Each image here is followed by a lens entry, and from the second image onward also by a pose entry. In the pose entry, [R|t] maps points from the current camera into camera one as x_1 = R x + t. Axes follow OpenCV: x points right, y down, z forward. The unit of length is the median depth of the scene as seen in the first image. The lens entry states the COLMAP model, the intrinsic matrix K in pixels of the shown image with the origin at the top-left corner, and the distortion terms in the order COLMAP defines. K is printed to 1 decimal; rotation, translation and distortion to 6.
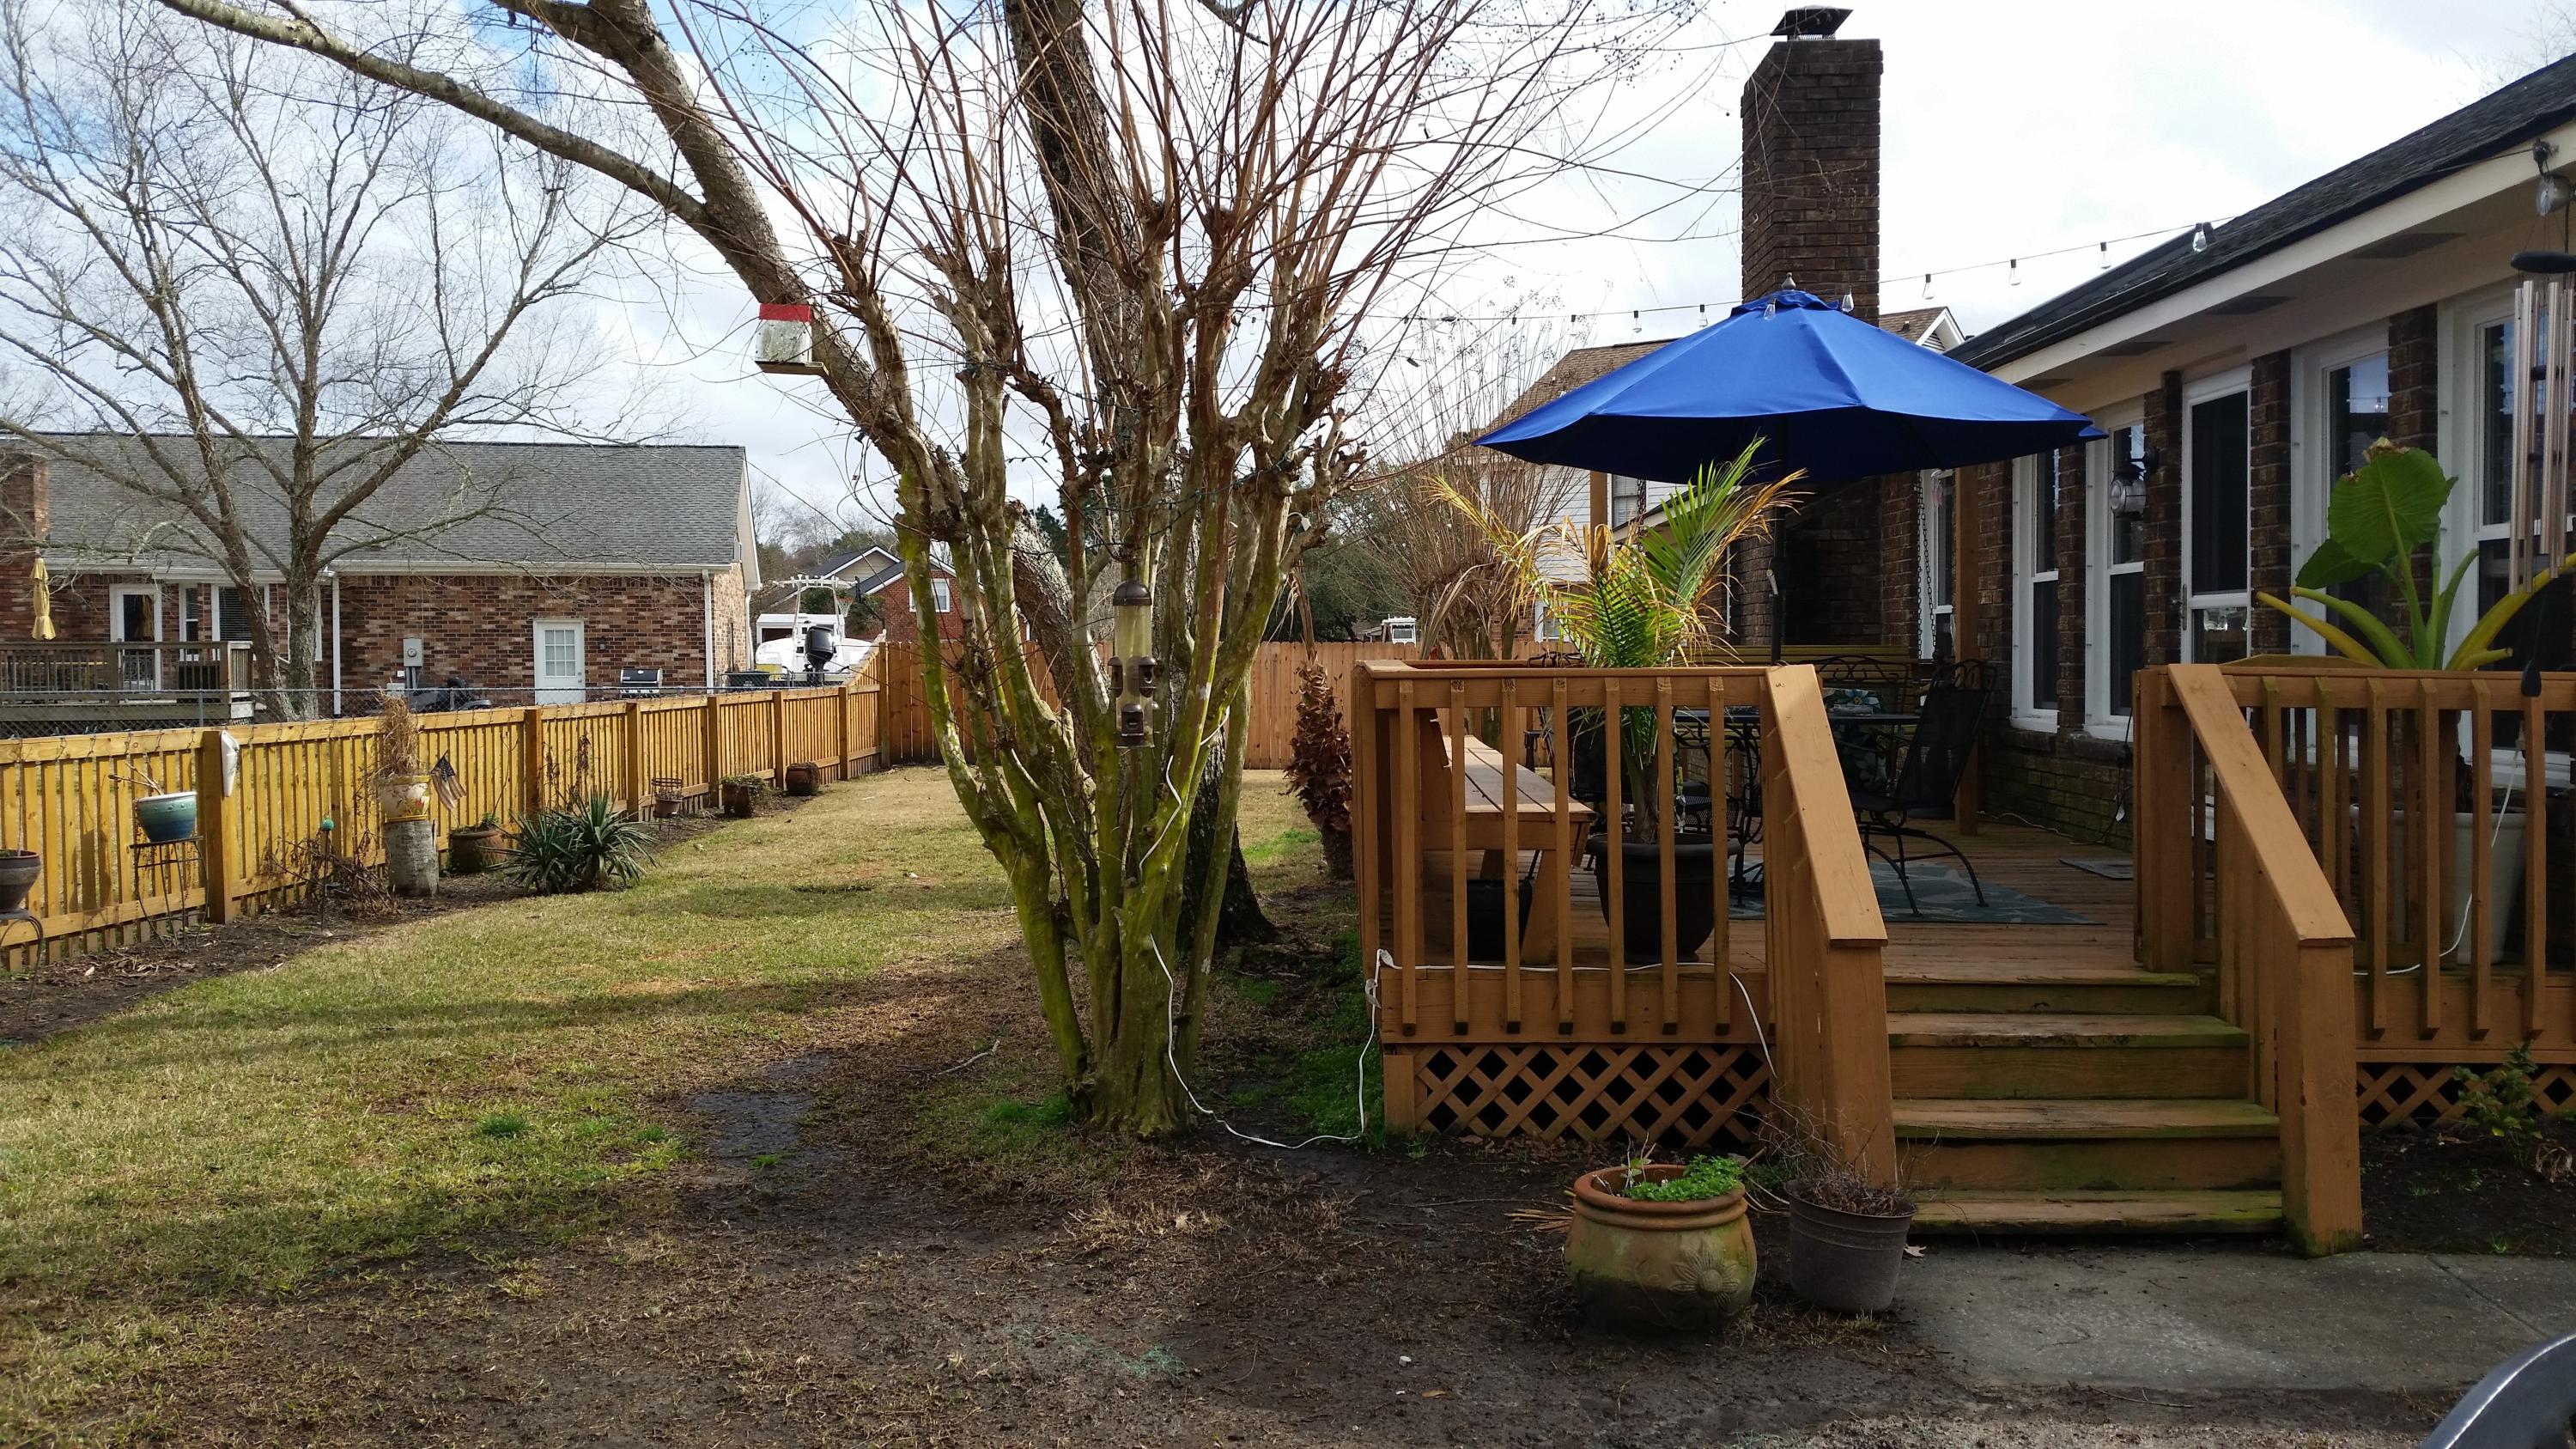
lens RADIAL K [[2122.2, 0, 1288.0], [0, 2122.2, 724.5], [0, 0, 1]] dist [0.003734, -0.002328]
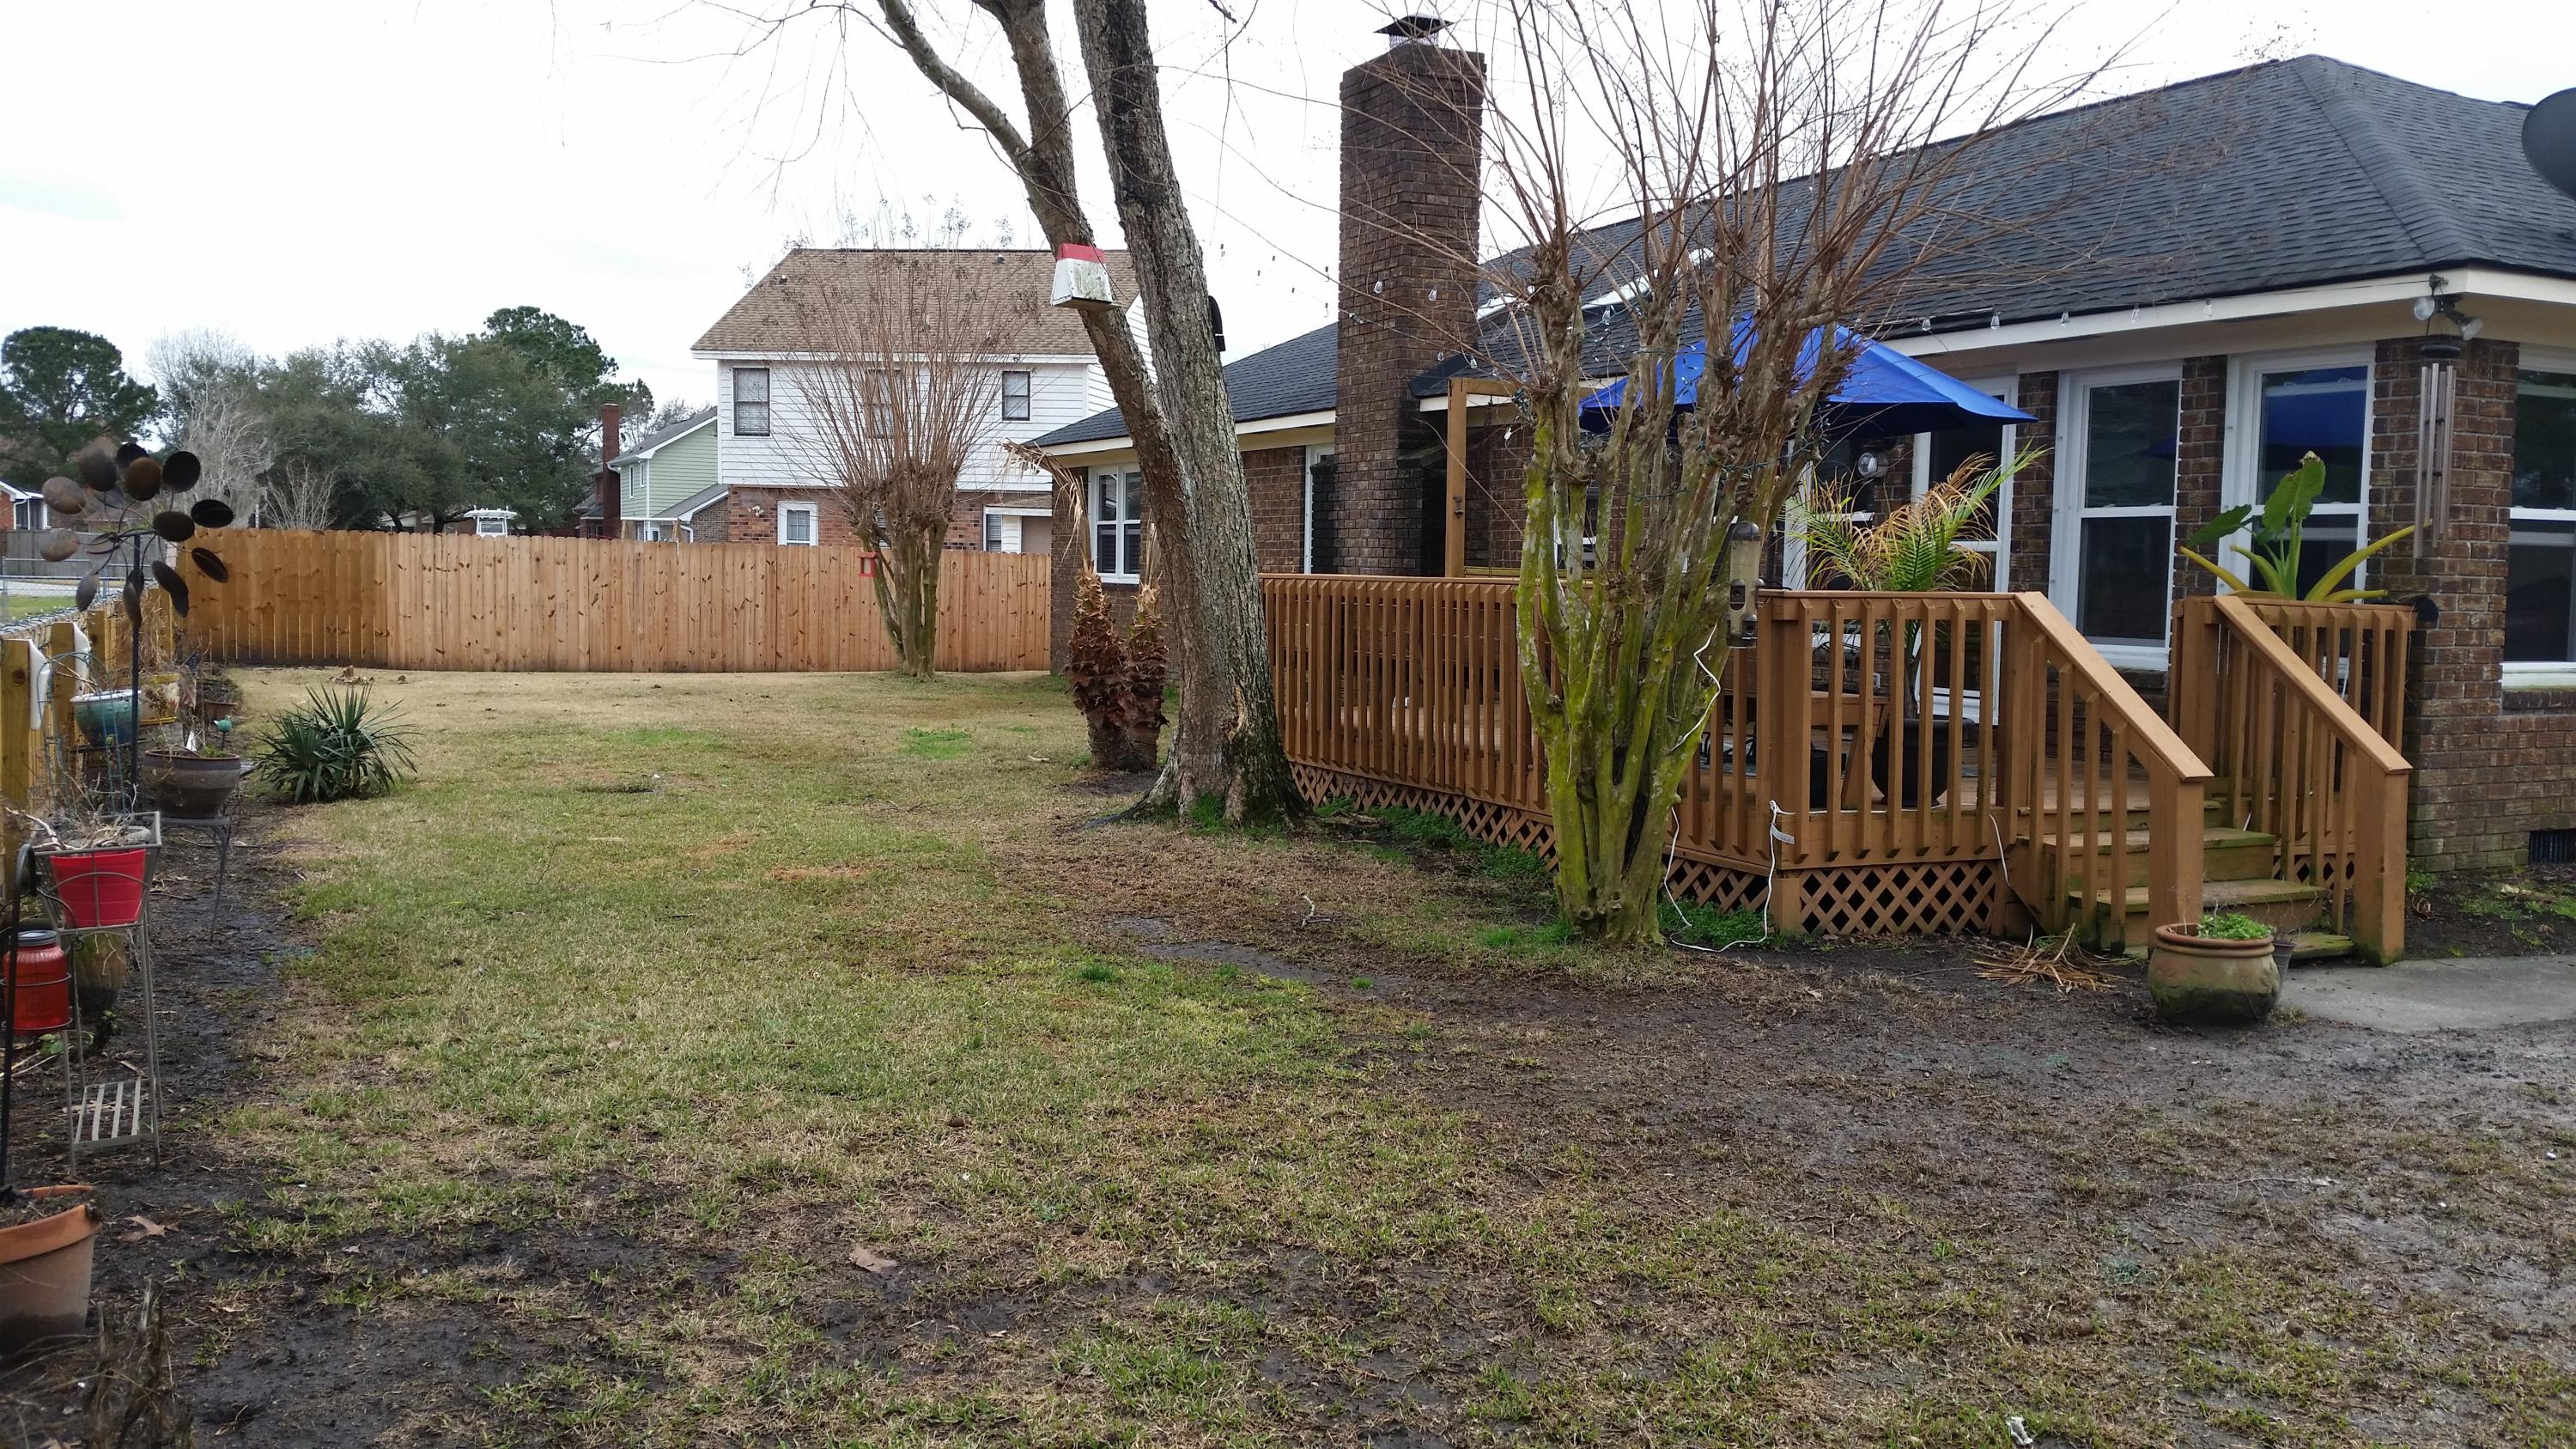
lens RADIAL K [[2122.2, 0, 1288.0], [0, 2122.2, 724.5], [0, 0, 1]] dist [0.003734, -0.002328]
pose [[0.897501, -0.011600, 0.440860, -0.827122], [-0.008384, 0.999024, 0.043356, 0.001681], [-0.440933, -0.042609, 0.896528, -0.065962]]
